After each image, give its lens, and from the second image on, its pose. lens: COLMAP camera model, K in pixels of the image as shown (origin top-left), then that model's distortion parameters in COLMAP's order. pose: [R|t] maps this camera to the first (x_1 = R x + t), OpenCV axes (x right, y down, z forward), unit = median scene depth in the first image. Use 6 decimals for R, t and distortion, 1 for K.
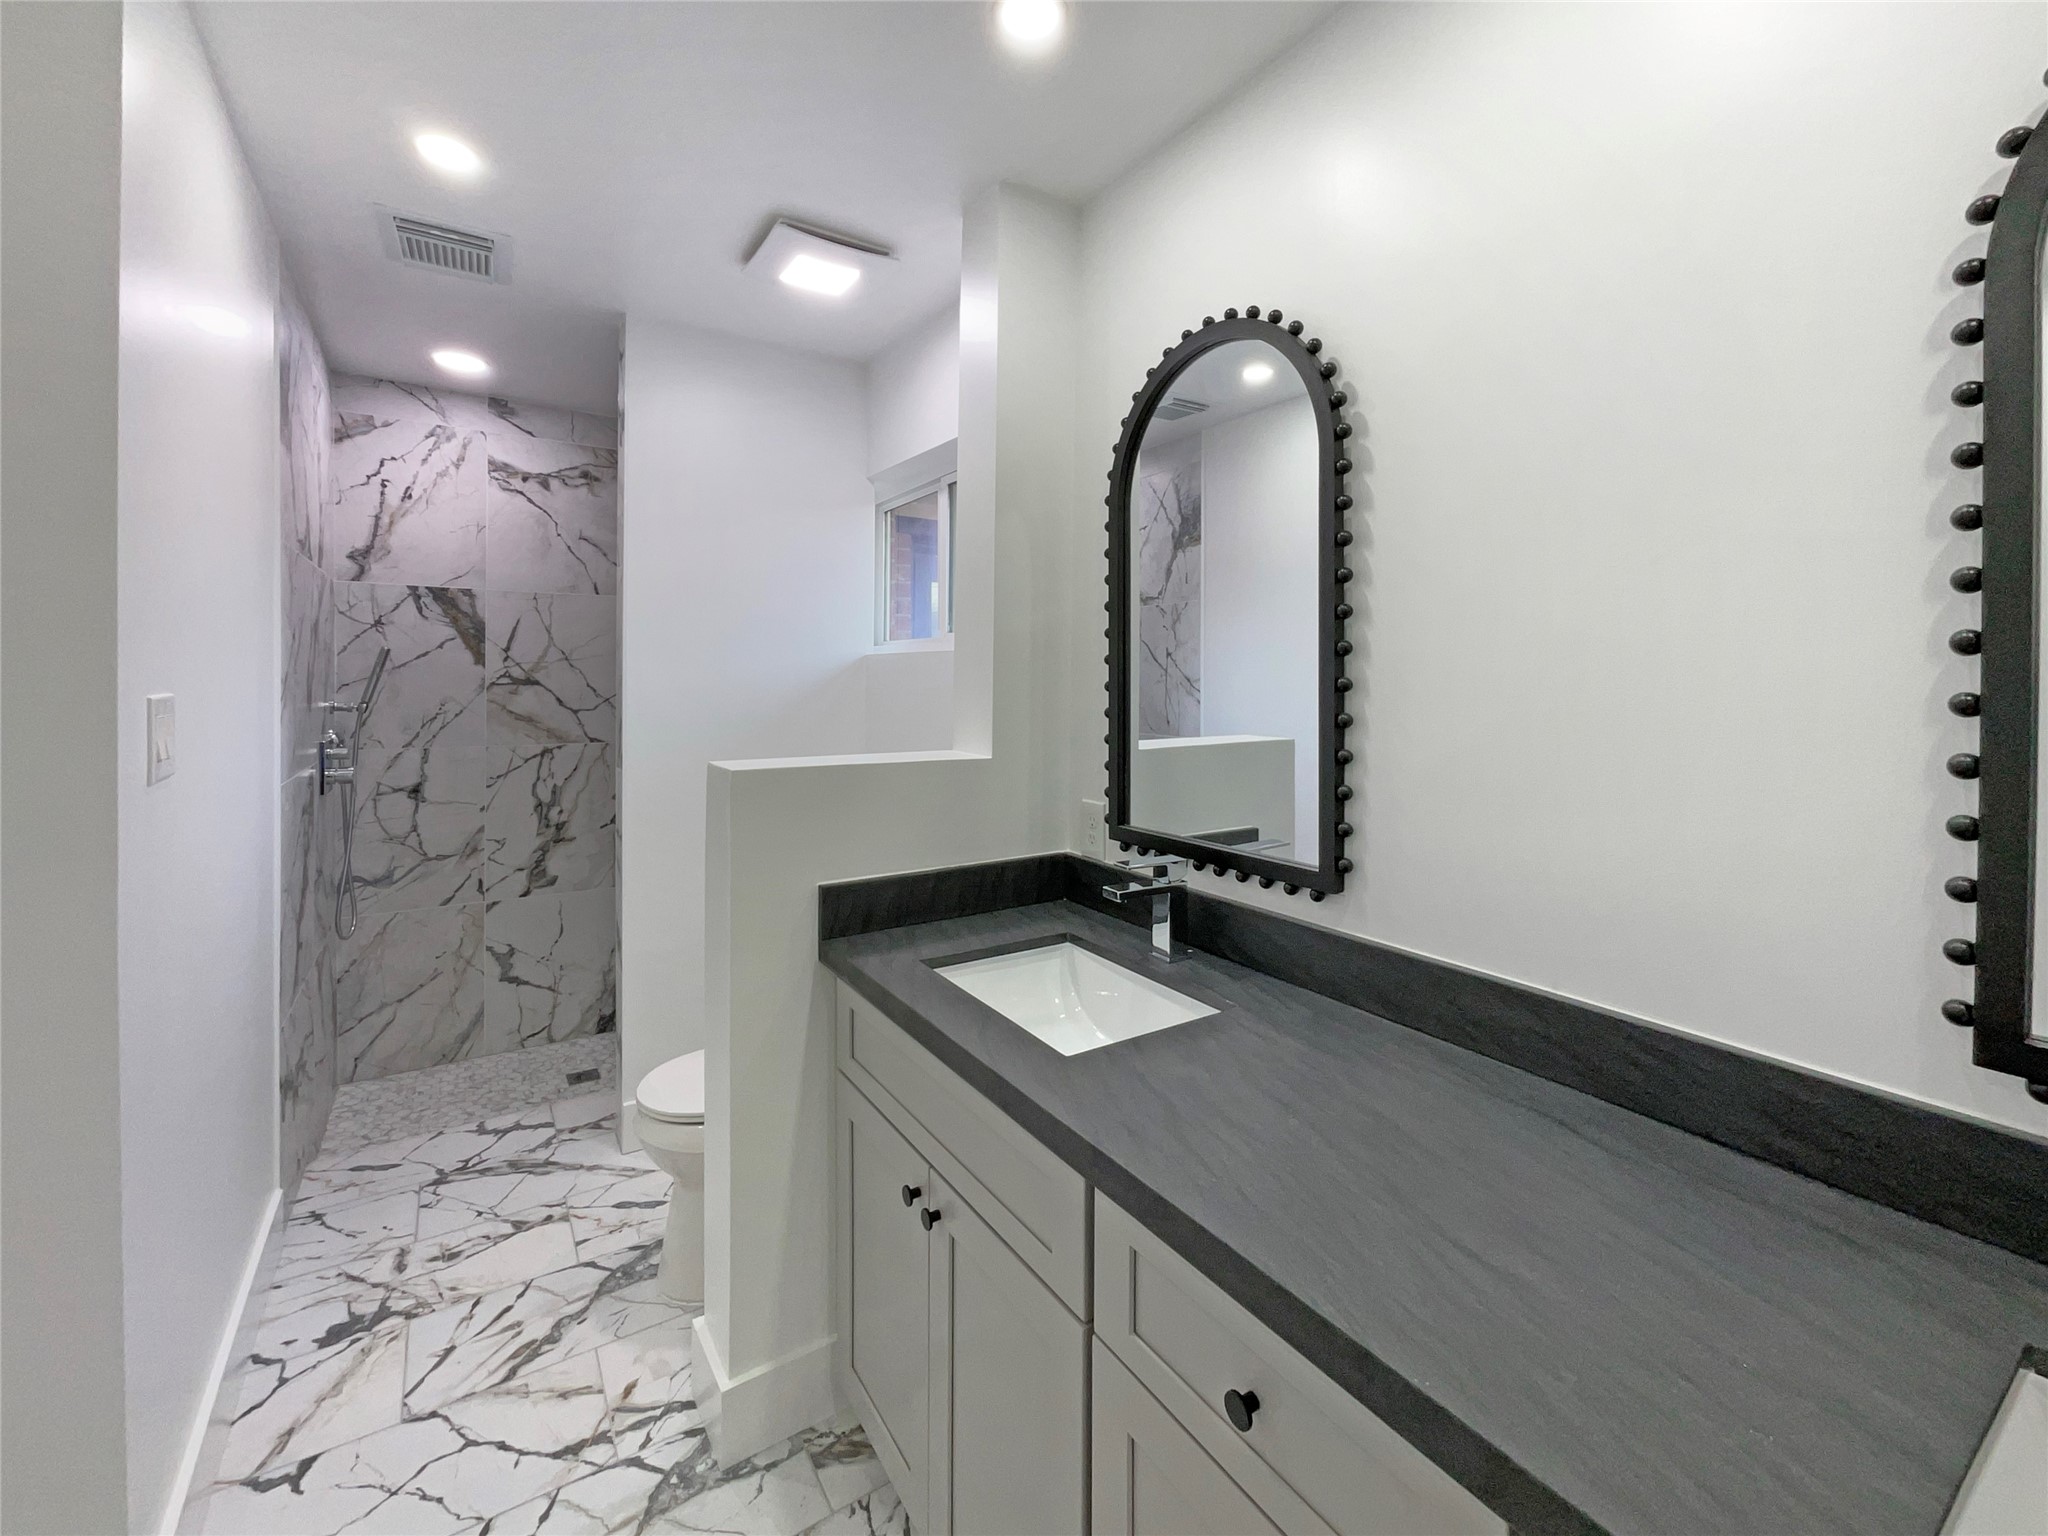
lens RADIAL K [[836.8, 0, 1024.0], [0, 836.8, 768.0], [0, 0, 1]] dist [-0.001122, -0.000101]
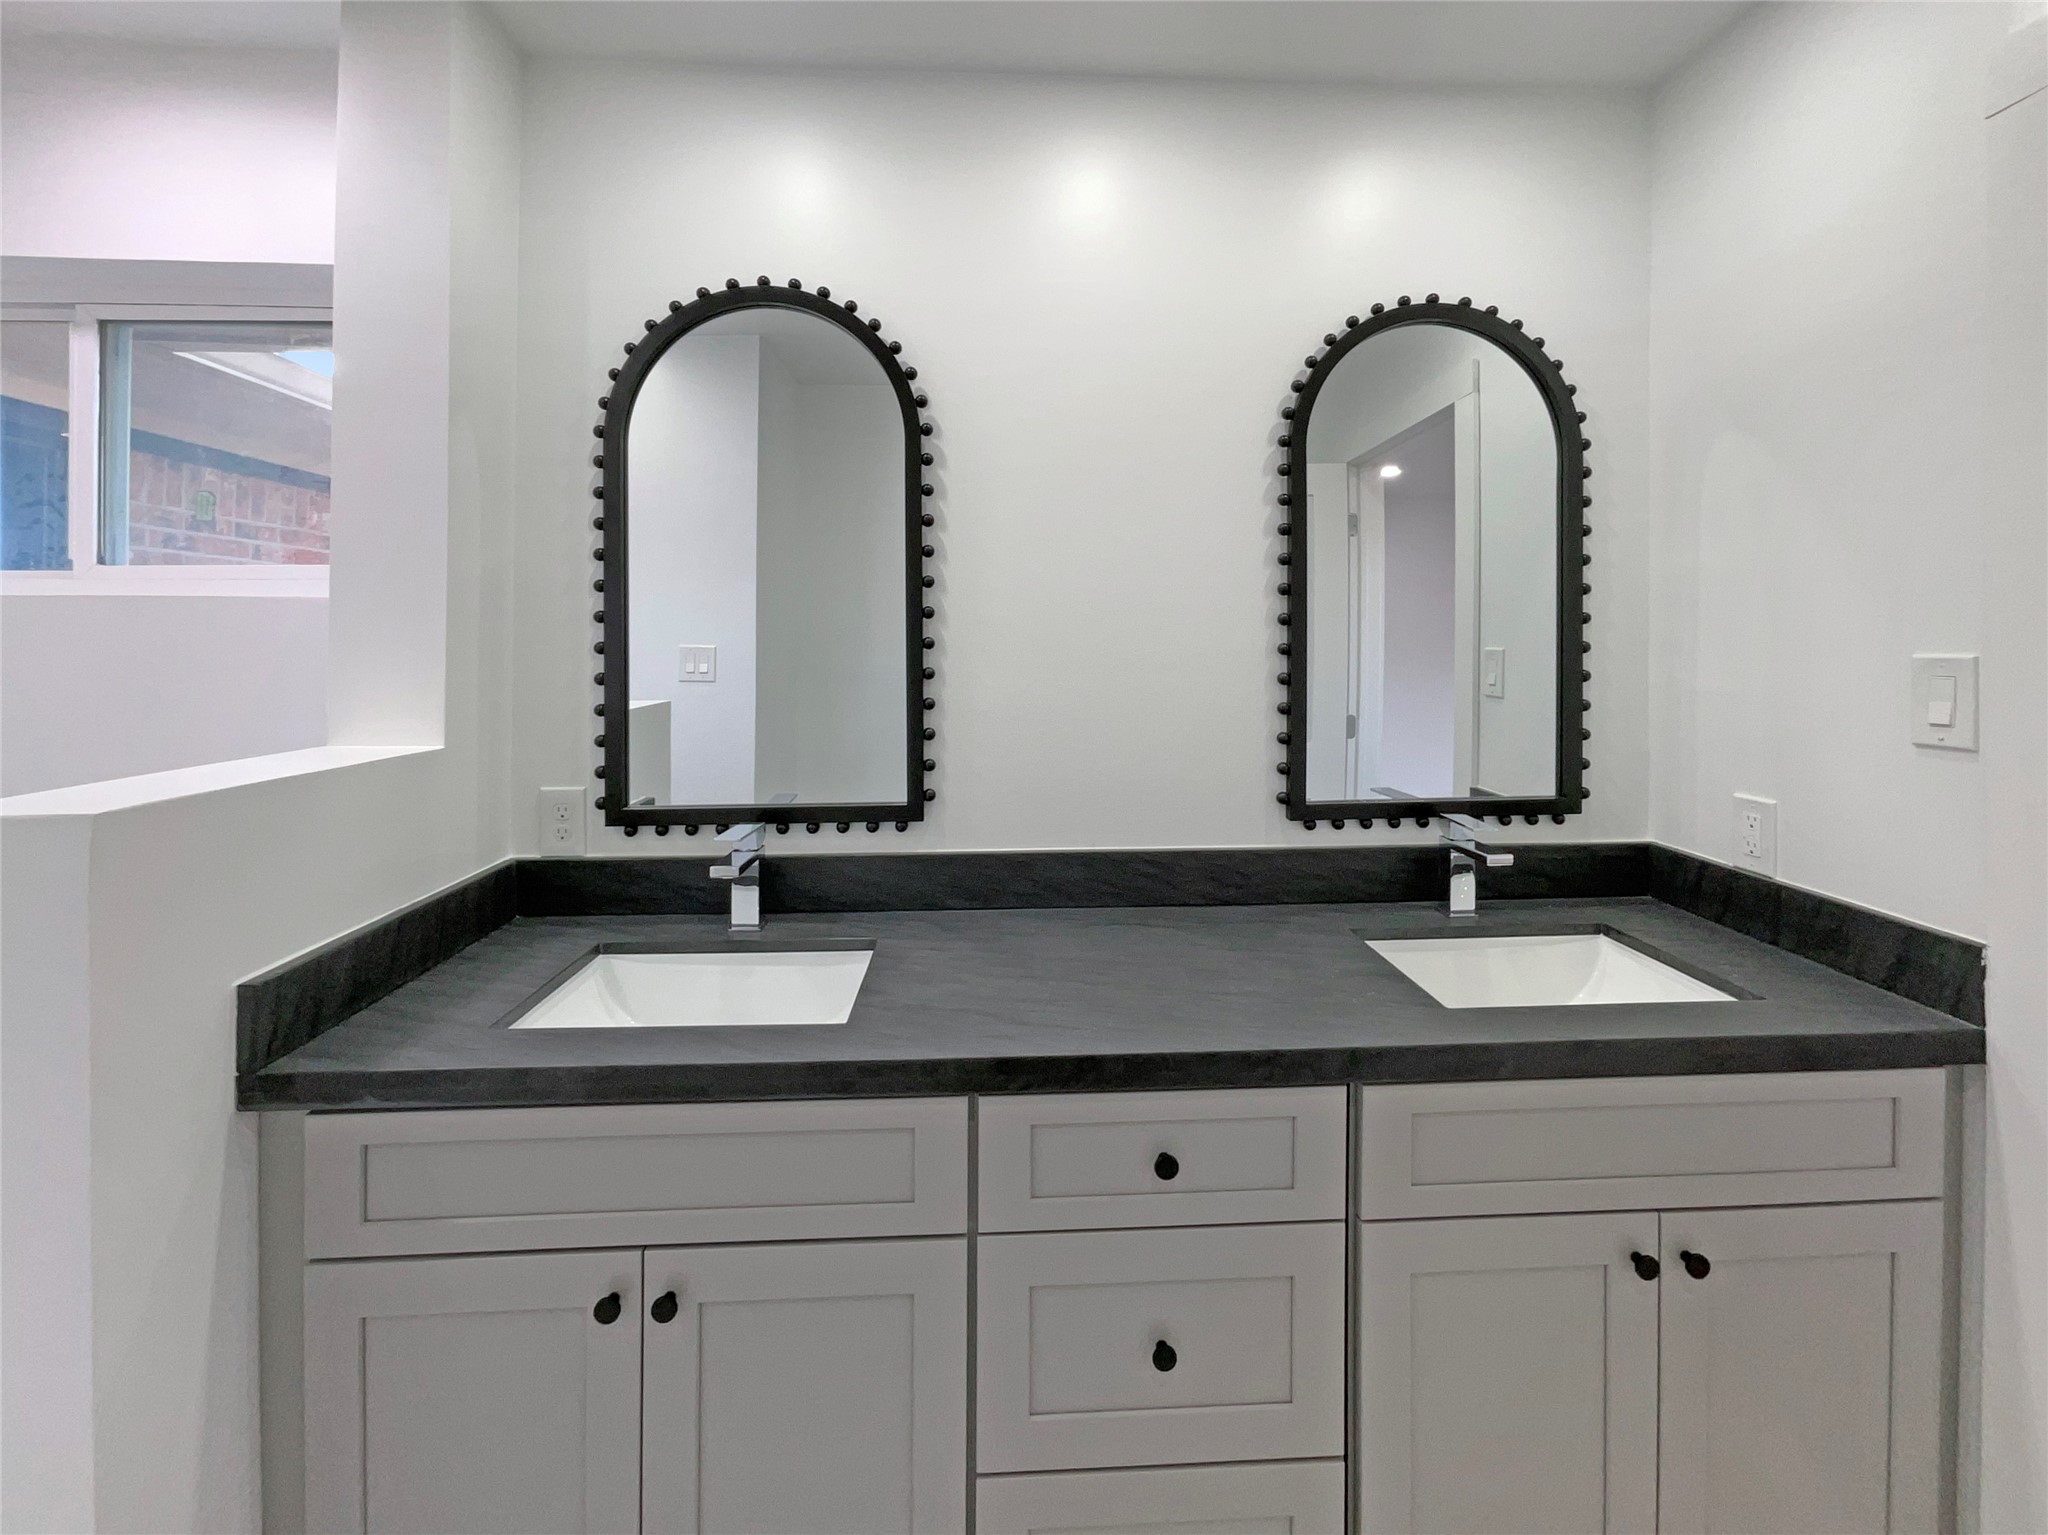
lens RADIAL K [[851.4, 0, 1021.8], [0, 851.4, 731.2], [0, 0, 1]] dist [-0.000053, 0.000014]
pose [[0.517583, -0.089623, 0.850926, -0.527407], [0.094716, 0.994389, 0.047121, -0.016999], [-0.850375, 0.056207, 0.523167, 0.228709]]
